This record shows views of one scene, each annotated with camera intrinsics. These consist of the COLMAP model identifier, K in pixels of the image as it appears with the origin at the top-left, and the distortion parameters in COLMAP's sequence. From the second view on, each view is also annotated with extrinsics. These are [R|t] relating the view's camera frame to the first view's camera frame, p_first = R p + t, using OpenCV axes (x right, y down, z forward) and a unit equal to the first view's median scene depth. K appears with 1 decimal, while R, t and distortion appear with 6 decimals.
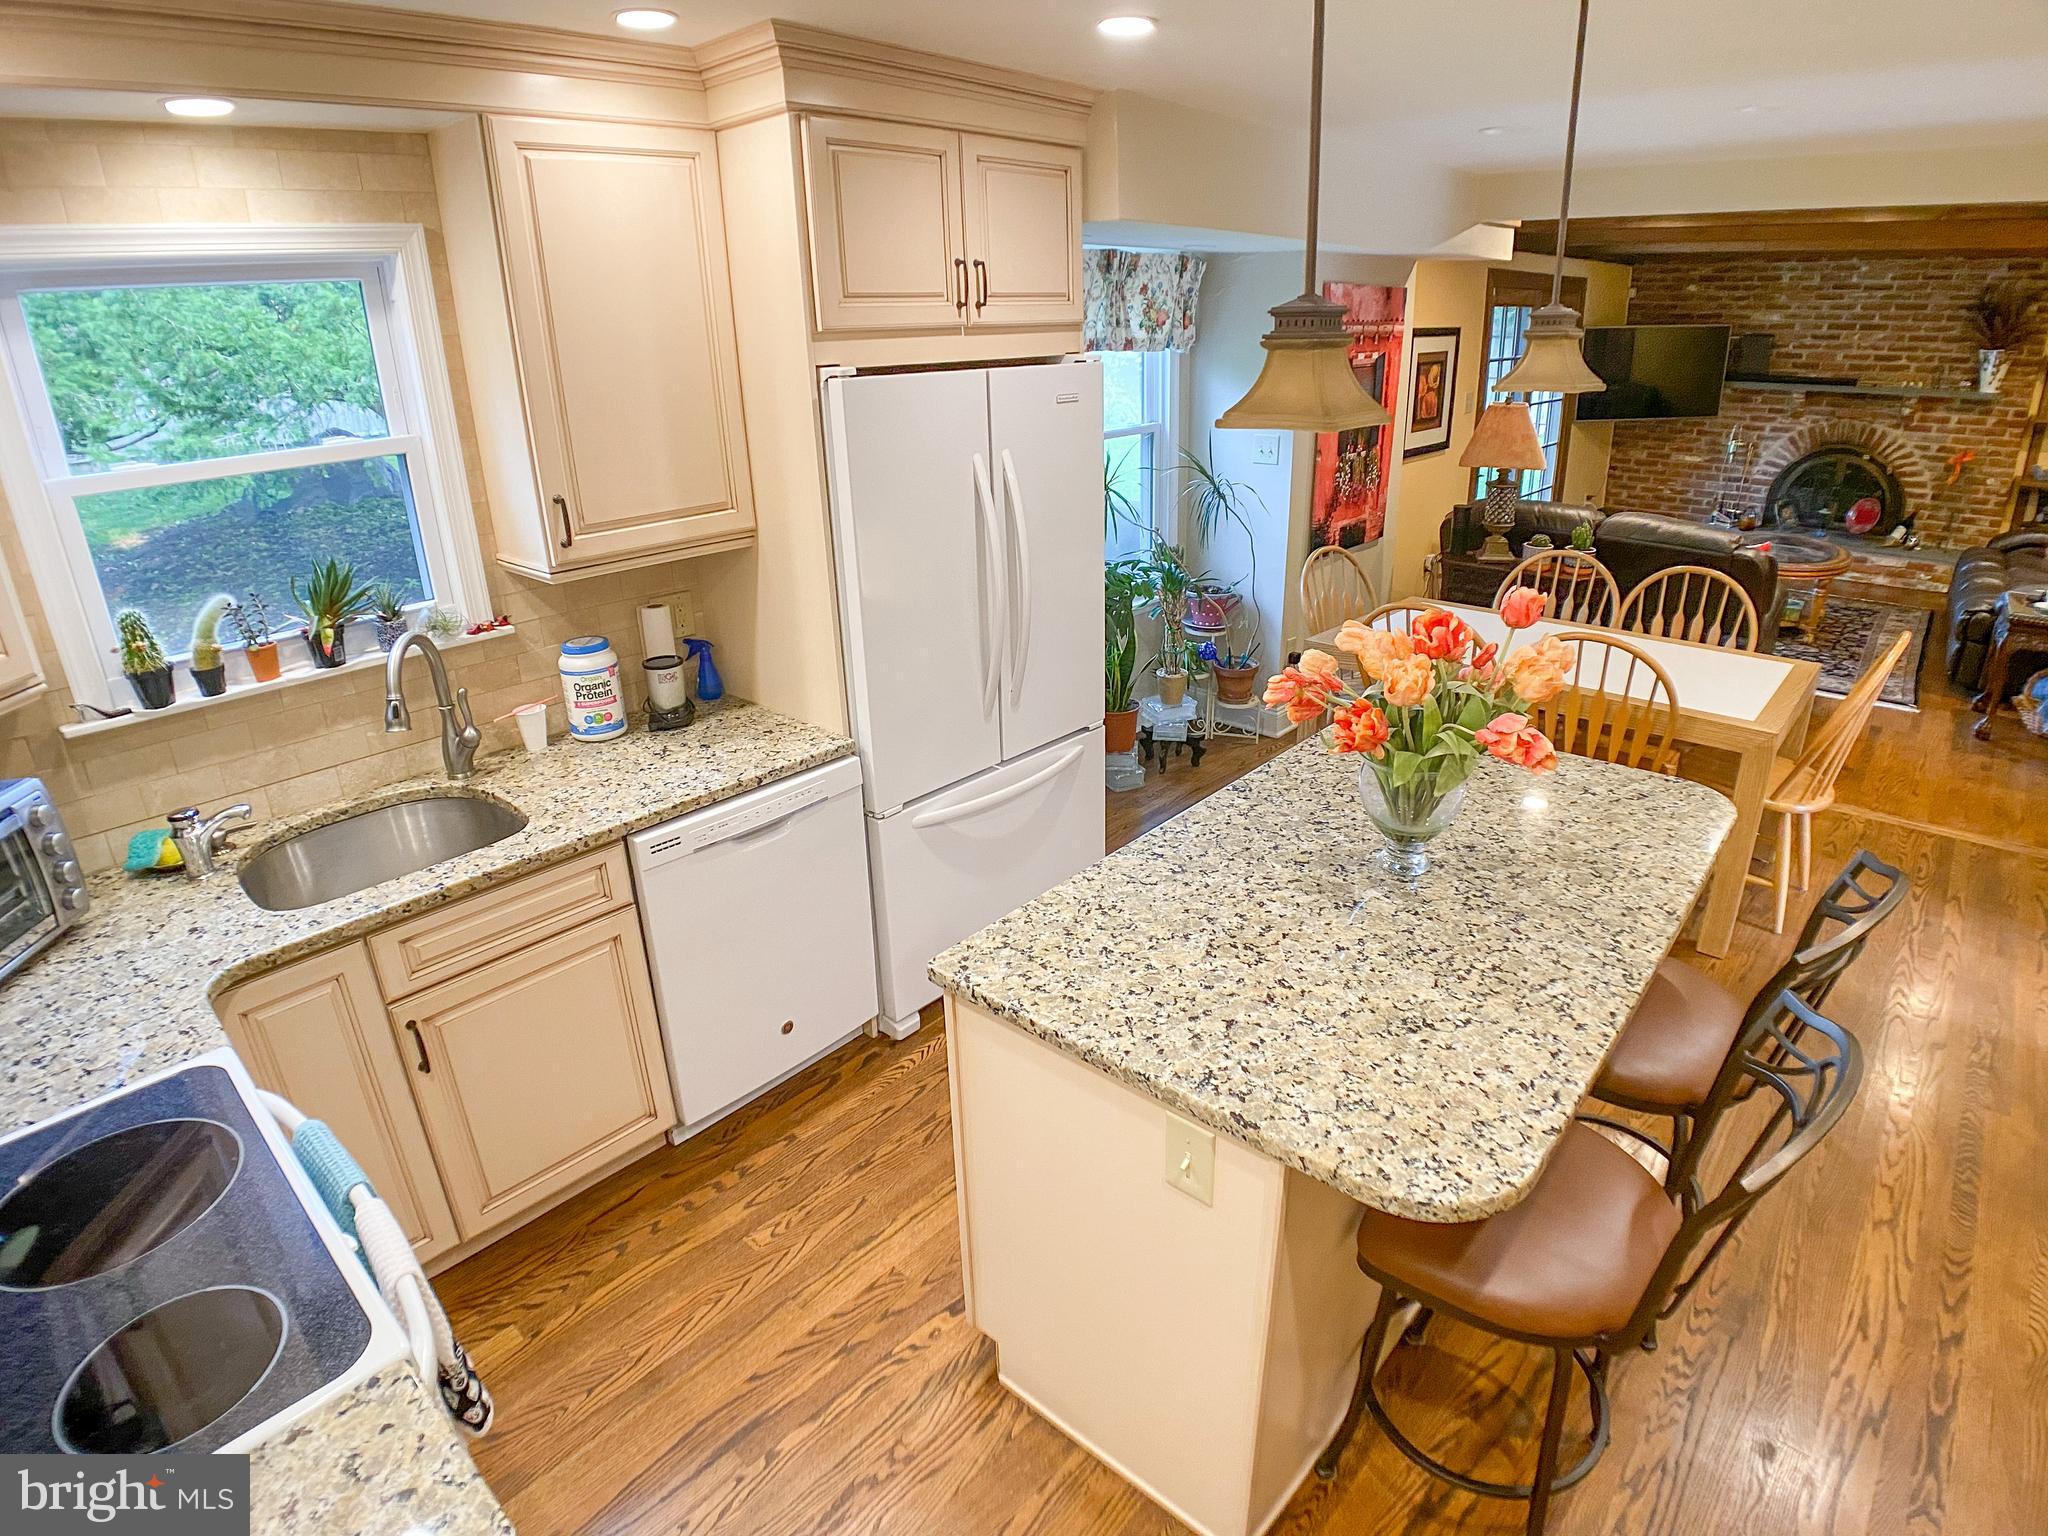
lens RADIAL K [[1090.8, 0, 1032.9], [0, 1090.8, 749.8], [0, 0, 1]] dist [-0.090208, 0.015316]
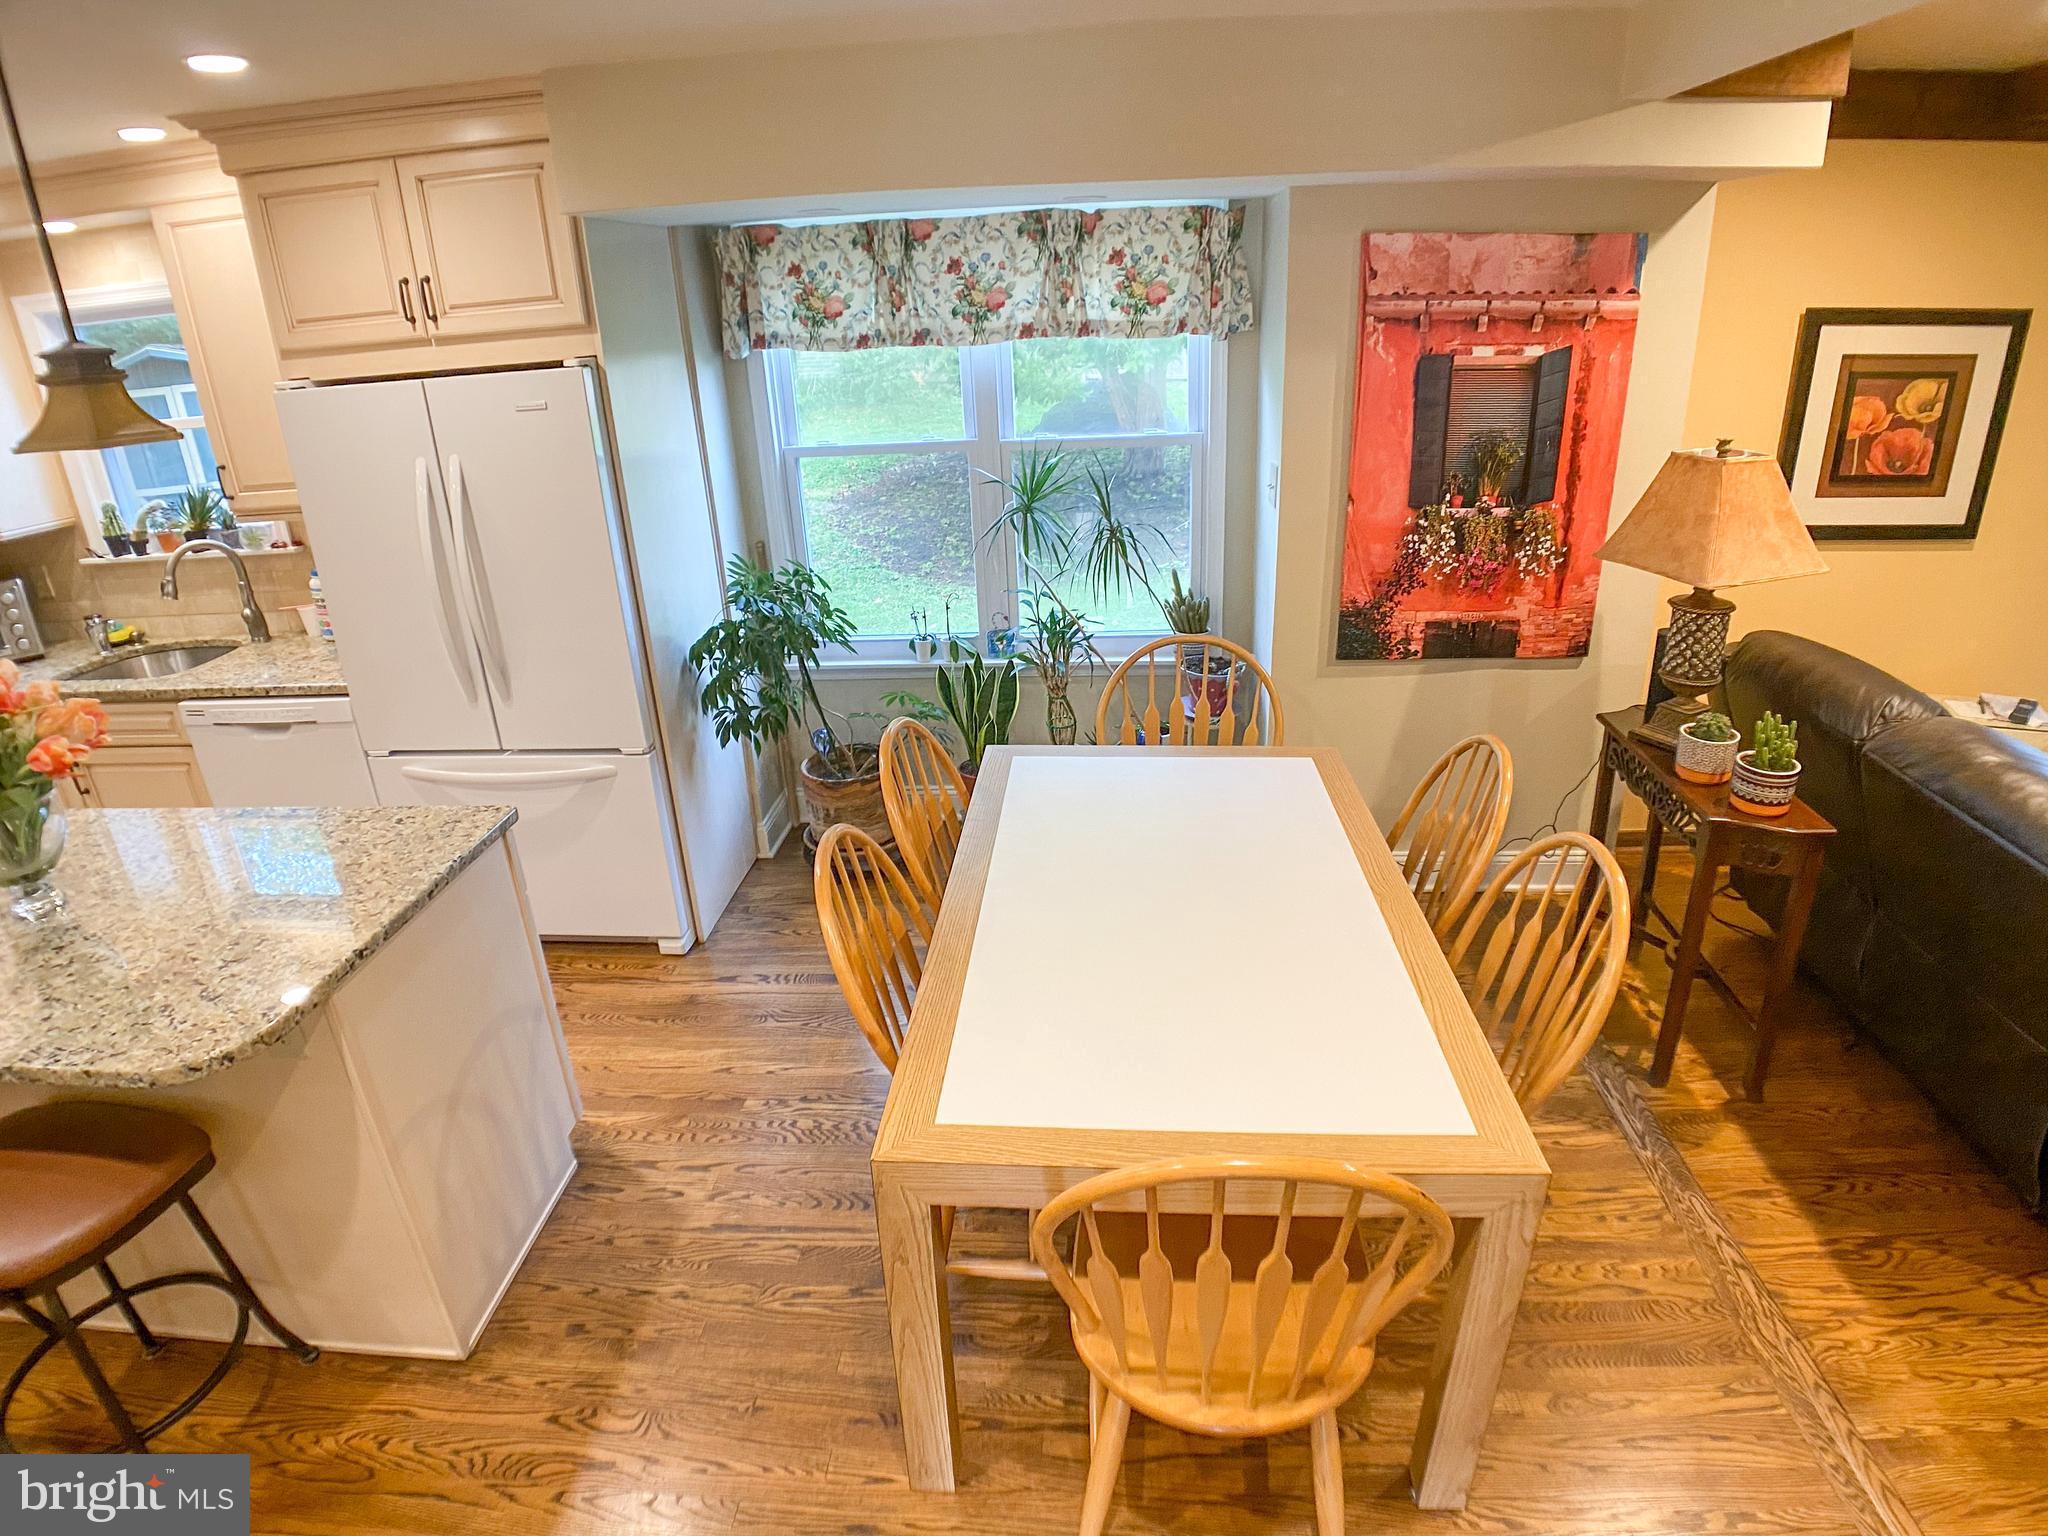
lens RADIAL K [[1106.4, 0, 1024.2], [0, 1106.4, 756.9], [0, 0, 1]] dist [-0.090733, 0.013039]
pose [[0.615467, 0.293843, -0.731339, 1.016244], [-0.265555, 0.950960, 0.158603, -0.273638], [0.742079, 0.096596, 0.663316, 0.661540]]
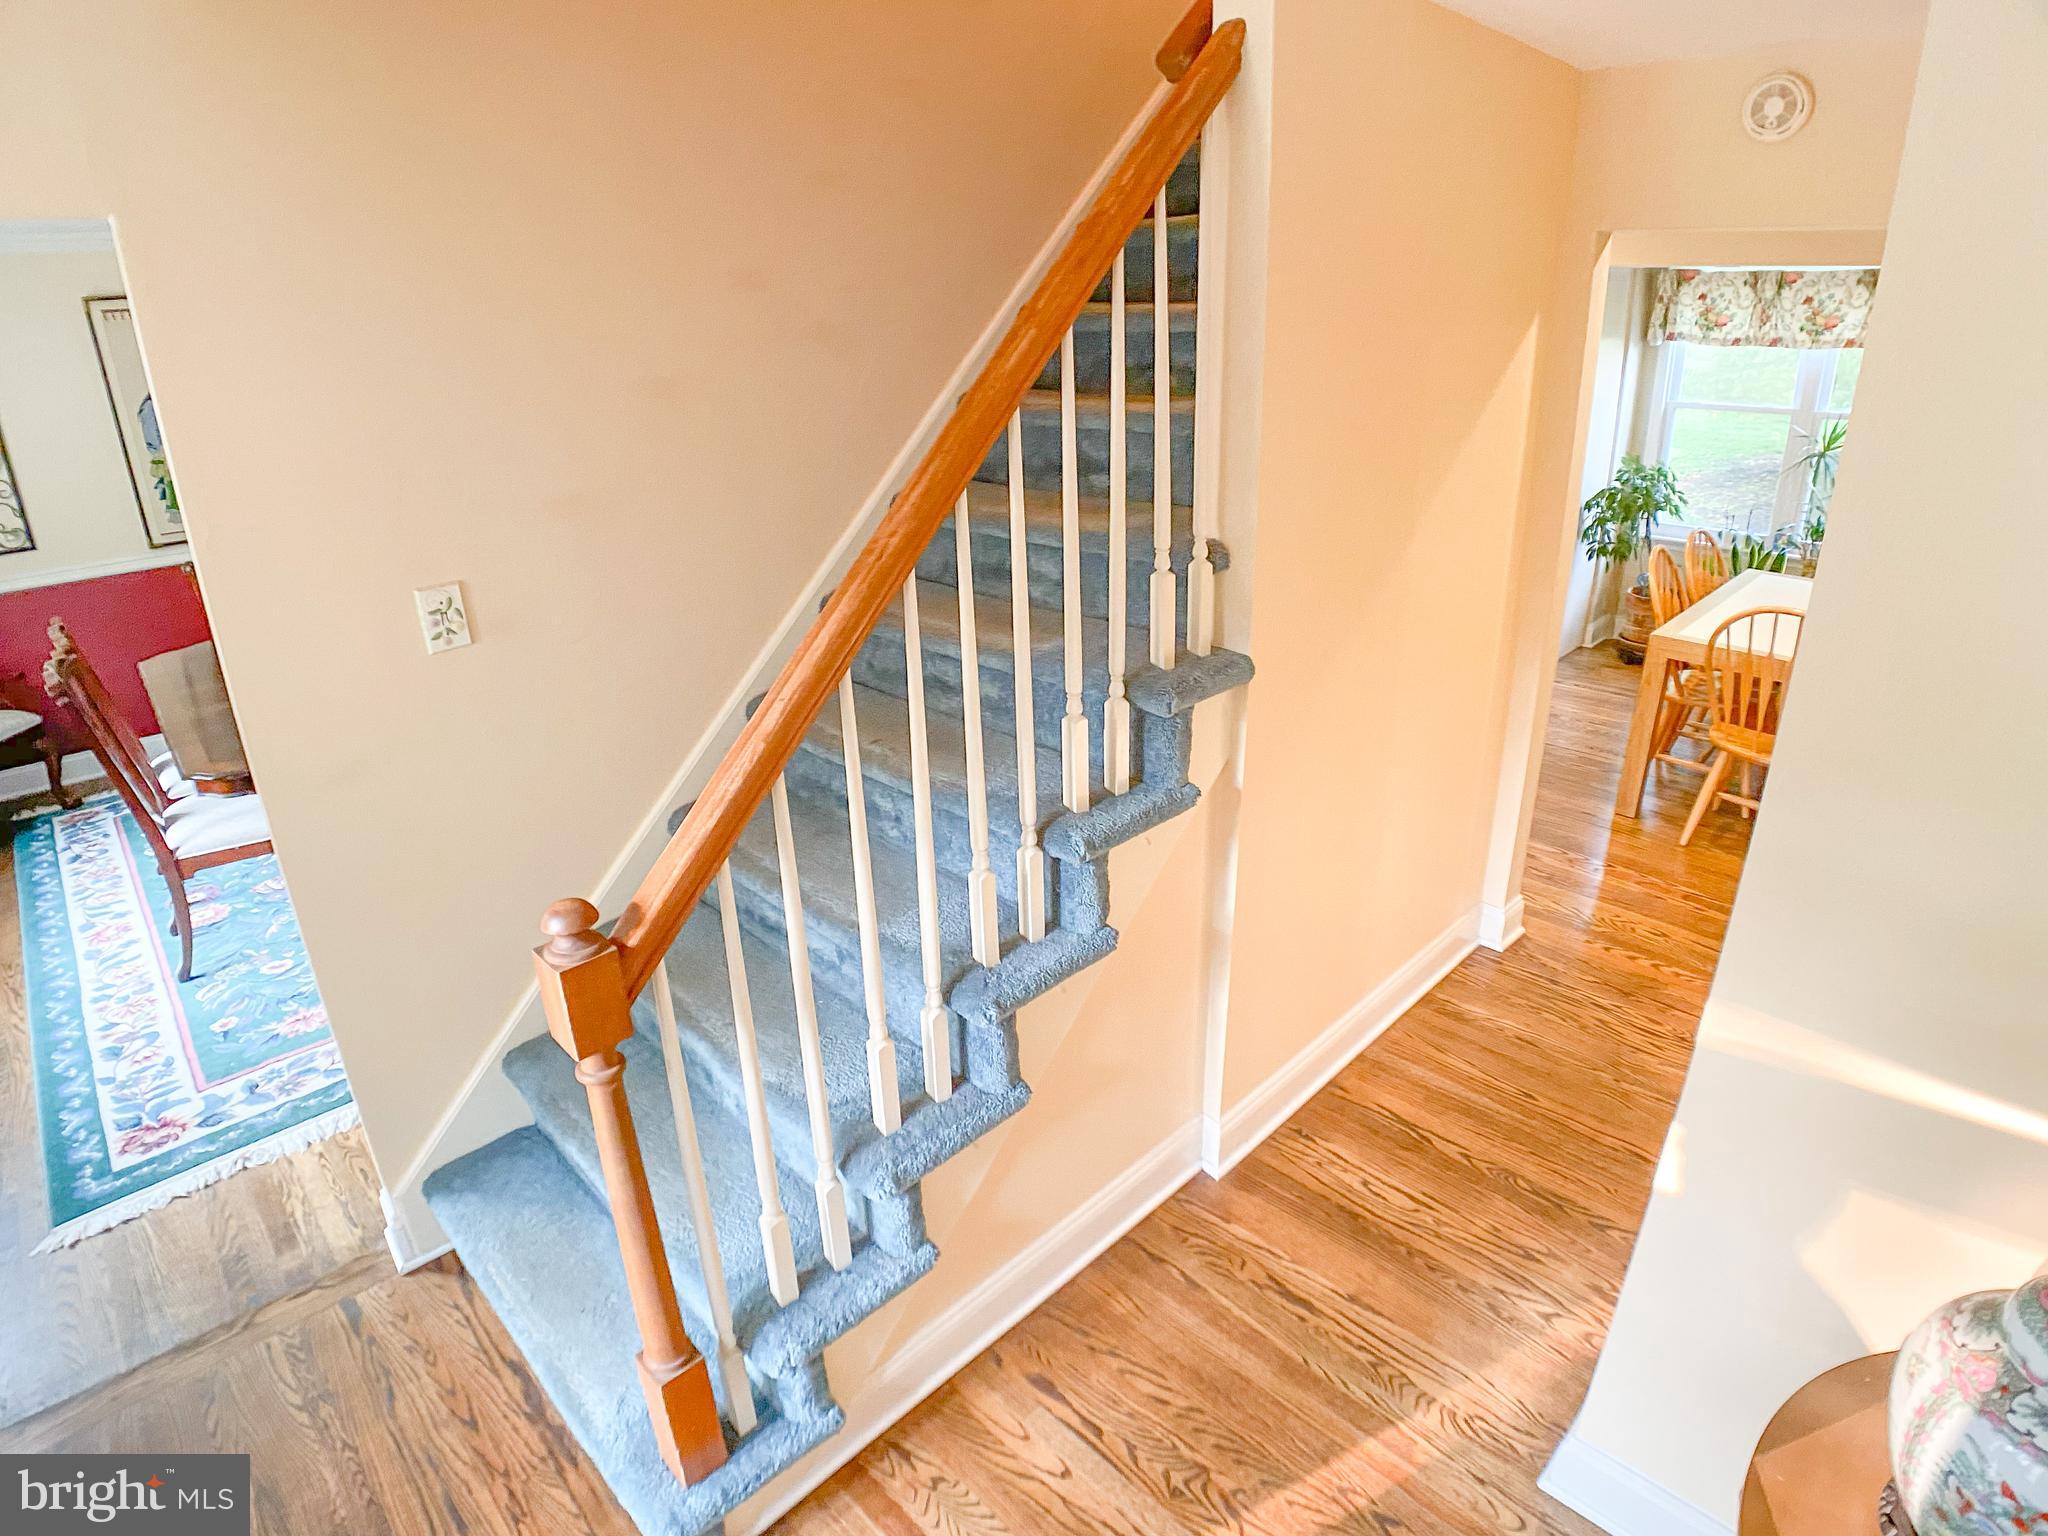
lens RADIAL K [[1090.8, 0, 1032.9], [0, 1090.8, 749.8], [0, 0, 1]] dist [-0.090208, 0.015316]
pose [[-0.054517, 0.390349, -0.919051, 1.925707], [-0.344549, 0.856534, 0.384234, -0.128914], [0.937184, 0.337605, 0.087799, 0.198578]]
